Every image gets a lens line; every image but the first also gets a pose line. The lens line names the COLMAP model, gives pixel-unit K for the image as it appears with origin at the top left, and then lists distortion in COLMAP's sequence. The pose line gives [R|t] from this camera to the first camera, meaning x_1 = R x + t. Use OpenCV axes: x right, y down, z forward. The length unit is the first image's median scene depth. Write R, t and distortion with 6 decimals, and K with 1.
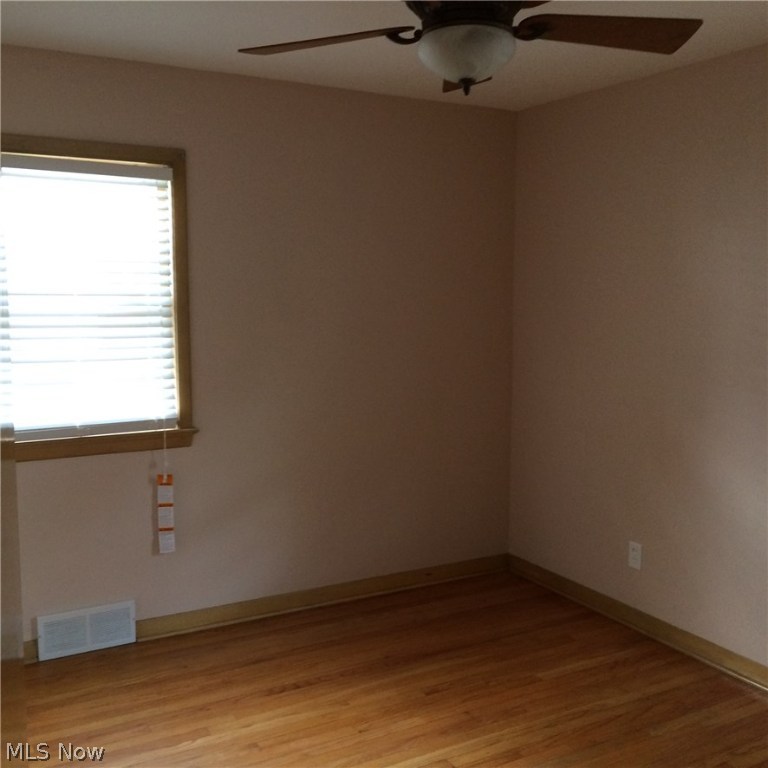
lens RADIAL K [[875.5, 0, 384.0], [0, 875.5, 384.0], [0, 0, 1]] dist [0.150652, 0.016603]
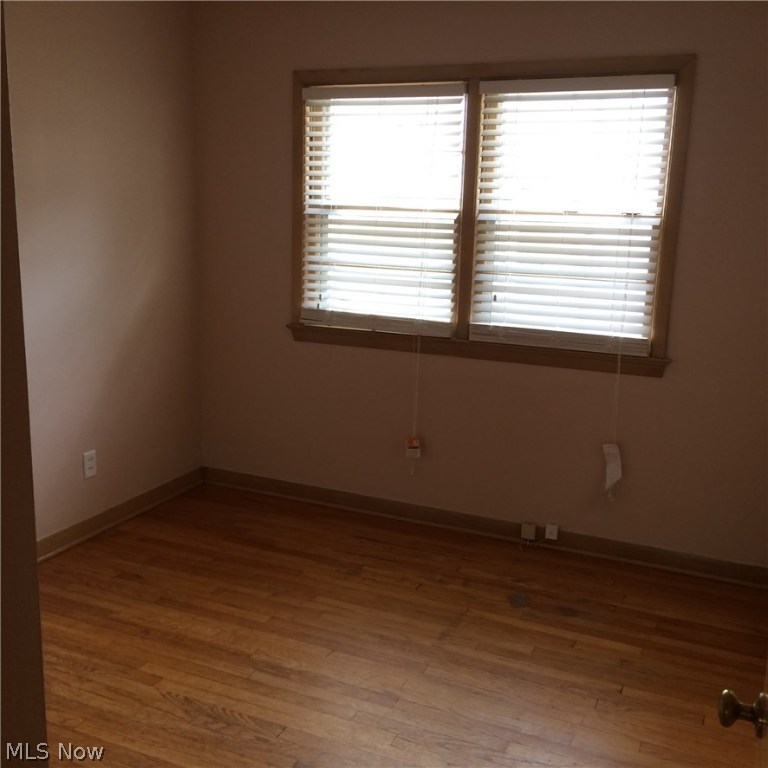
lens RADIAL K [[883.7, 0, 385.5], [0, 883.7, 369.5], [0, 0, 1]] dist [0.099928, -0.150413]
pose [[0.583724, 0.154786, -0.797062, 0.375622], [-0.105293, 0.987802, 0.114717, -0.016154], [0.805096, 0.016962, 0.592902, 0.213108]]
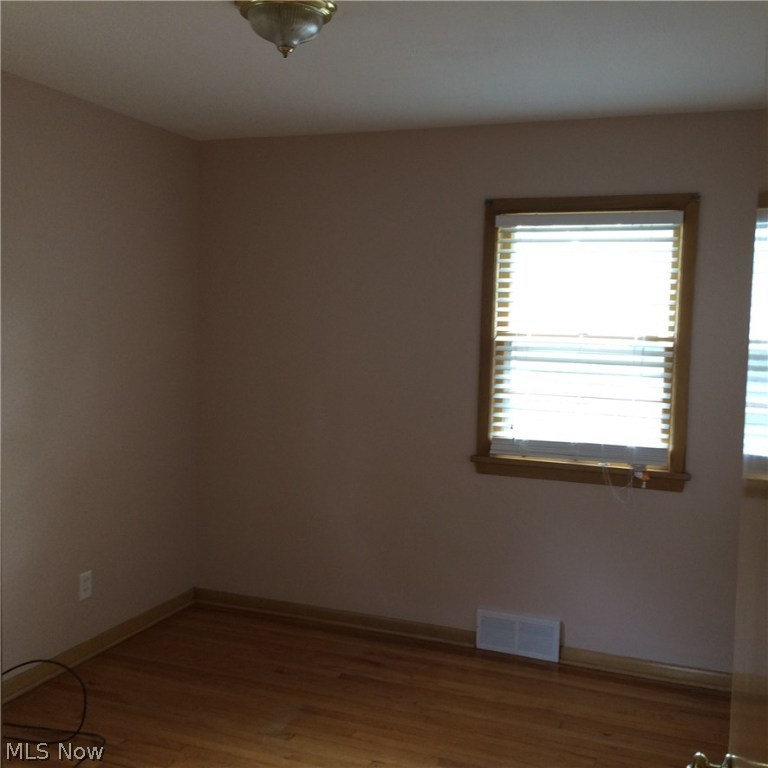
lens RADIAL K [[828.8, 0, 384.0], [0, 828.8, 384.0], [0, 0, 1]] dist [0.063811, -0.027535]
pose [[0.650008, 0.064482, -0.757187, 0.267550], [-0.103960, 0.994571, -0.004548, -0.010625], [0.752783, 0.081673, 0.653182, 0.149487]]
